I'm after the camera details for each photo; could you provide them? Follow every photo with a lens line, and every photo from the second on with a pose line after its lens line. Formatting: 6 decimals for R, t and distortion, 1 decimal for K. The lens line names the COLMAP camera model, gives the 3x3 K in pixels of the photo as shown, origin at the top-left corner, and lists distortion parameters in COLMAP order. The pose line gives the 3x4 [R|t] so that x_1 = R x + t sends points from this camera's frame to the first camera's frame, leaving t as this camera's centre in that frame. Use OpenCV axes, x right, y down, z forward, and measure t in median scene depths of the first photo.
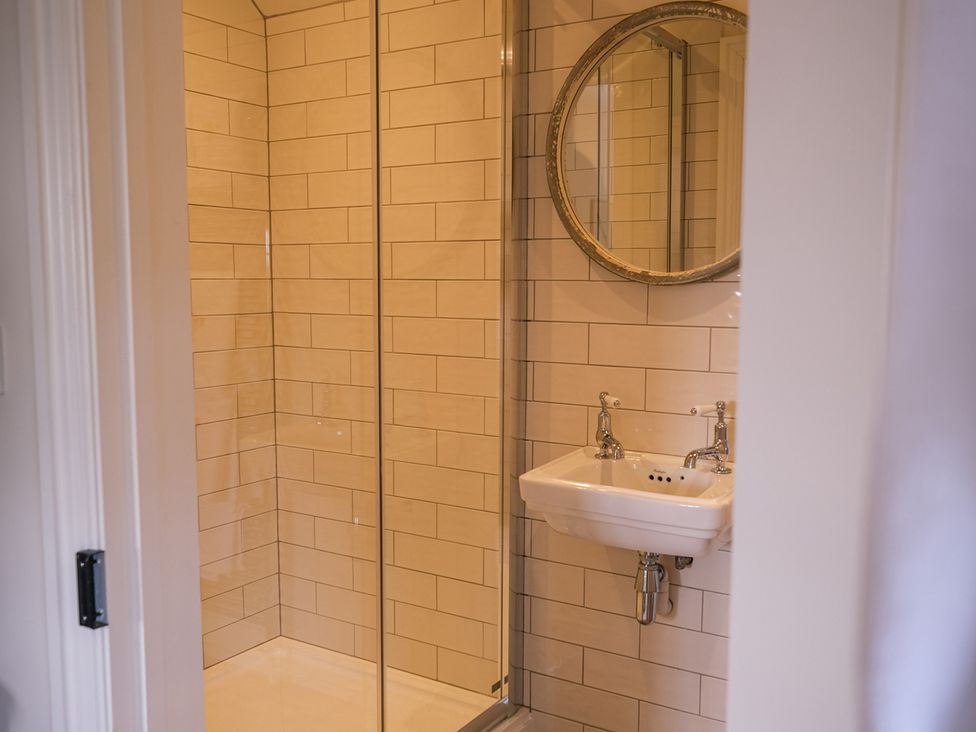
lens RADIAL K [[917.8, 0, 491.8], [0, 917.8, 375.2], [0, 0, 1]] dist [0.006469, 0.000000]
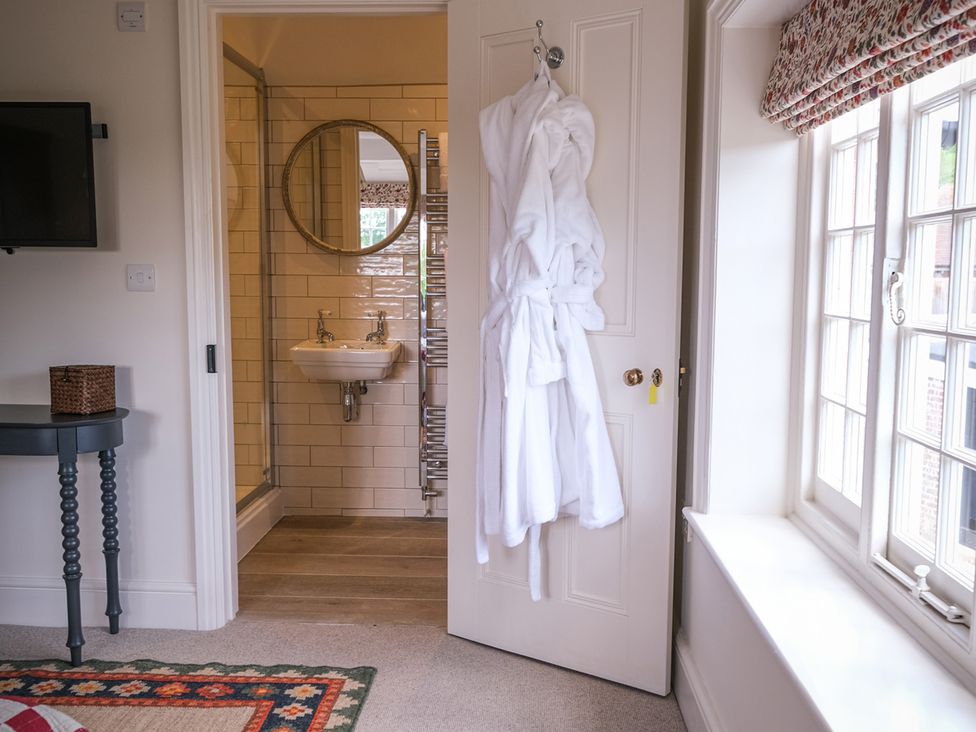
lens RADIAL K [[917.8, 0, 490.2], [0, 917.8, 364.1], [0, 0, 1]] dist [0.006469, 0.000000]
pose [[0.875312, -0.048238, 0.481146, -0.509906], [0.046644, 0.998795, 0.015279, 0.121518], [-0.481303, 0.009069, 0.876507, -0.901032]]
